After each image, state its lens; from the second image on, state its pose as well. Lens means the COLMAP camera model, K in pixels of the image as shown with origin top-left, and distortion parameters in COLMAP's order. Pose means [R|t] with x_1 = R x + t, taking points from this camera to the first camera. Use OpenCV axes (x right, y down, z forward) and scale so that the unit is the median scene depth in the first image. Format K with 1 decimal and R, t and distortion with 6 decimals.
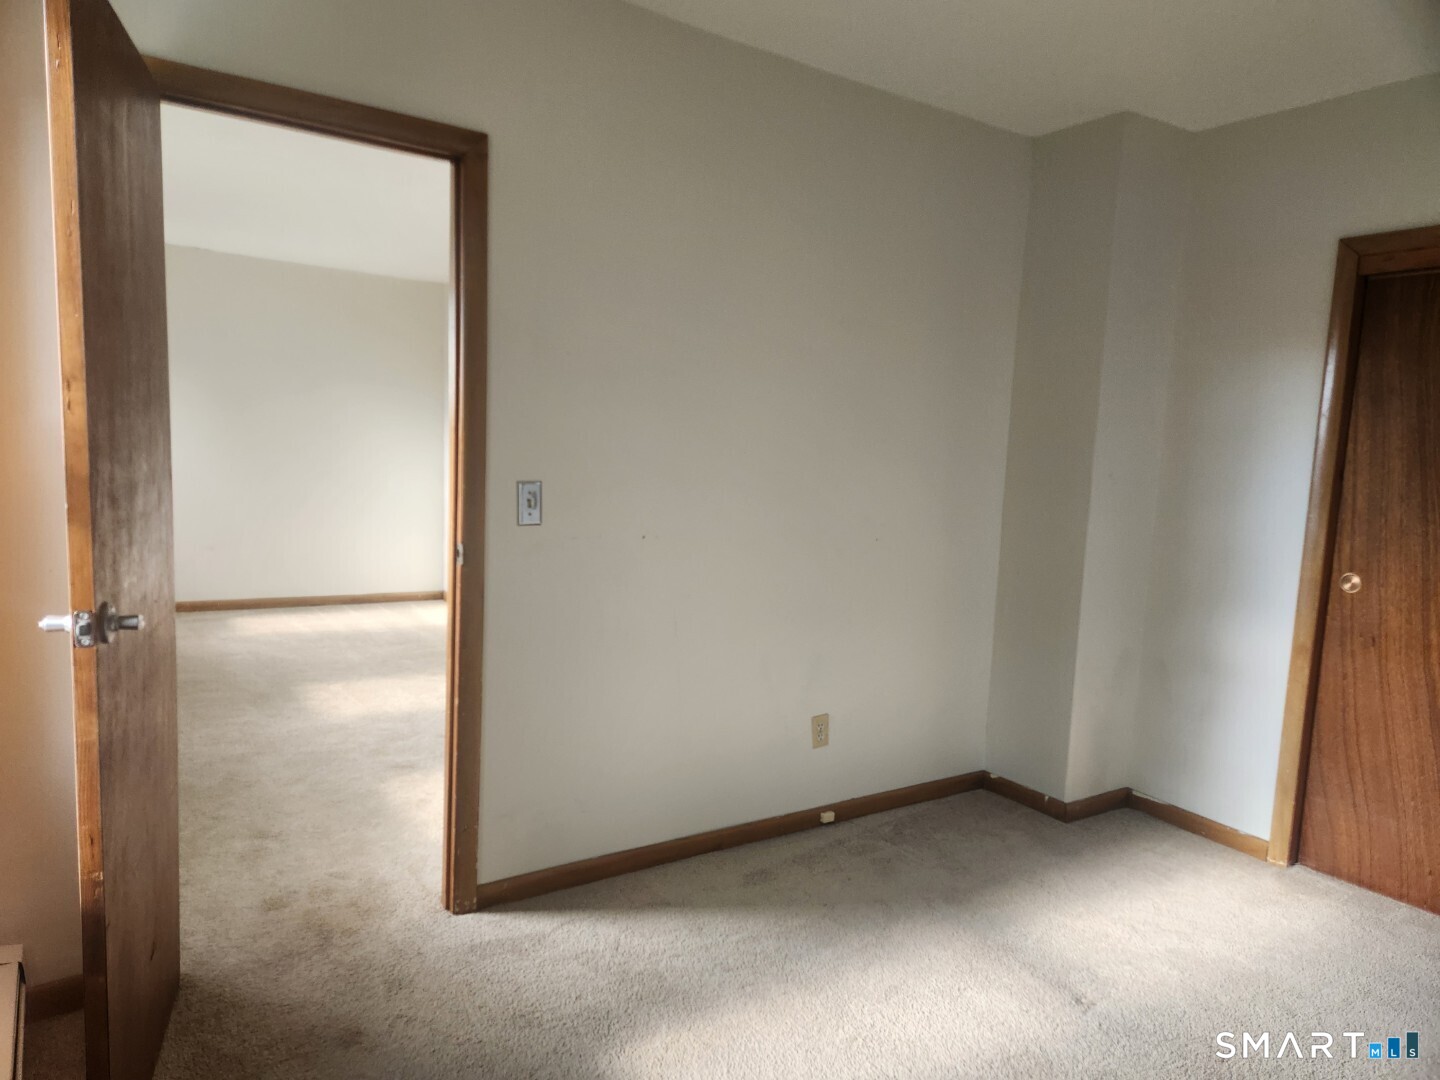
lens RADIAL K [[947.3, 0, 717.3], [0, 947.3, 545.5], [0, 0, 1]] dist [0.004091, 0.002992]
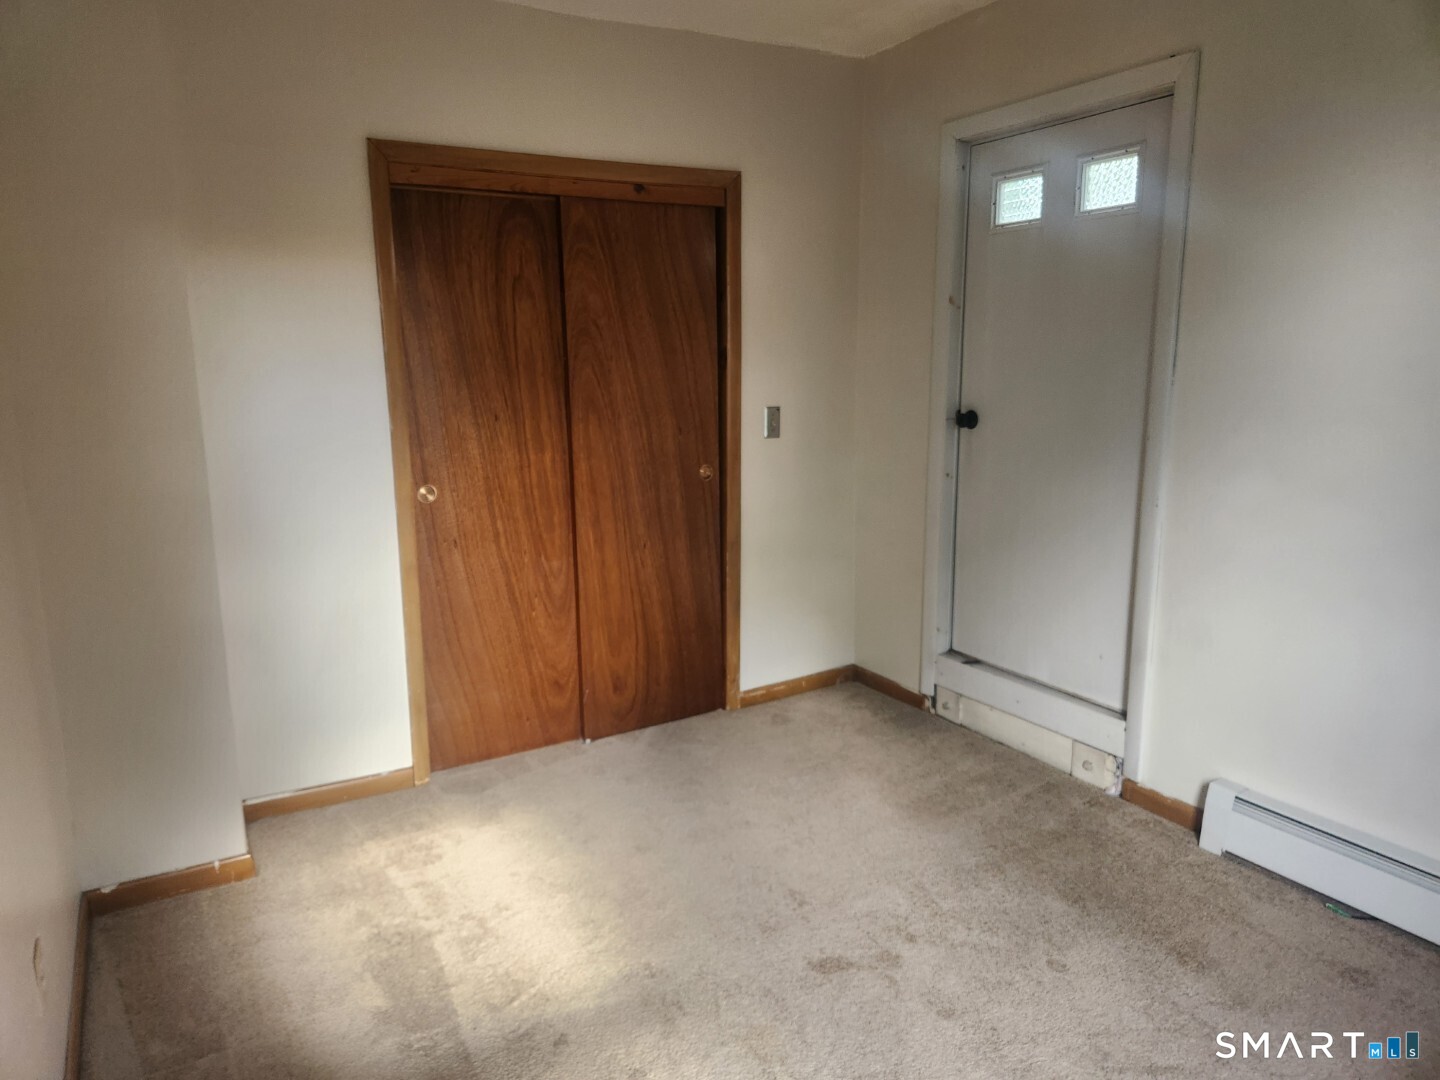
lens RADIAL K [[947.3, 0, 718.8], [0, 947.3, 534.3], [0, 0, 1]] dist [0.004091, 0.002992]
pose [[0.052712, -0.220249, 0.974018, -0.335068], [0.120307, 0.969671, 0.212755, -0.101708], [-0.991336, 0.105966, 0.077611, 0.632977]]
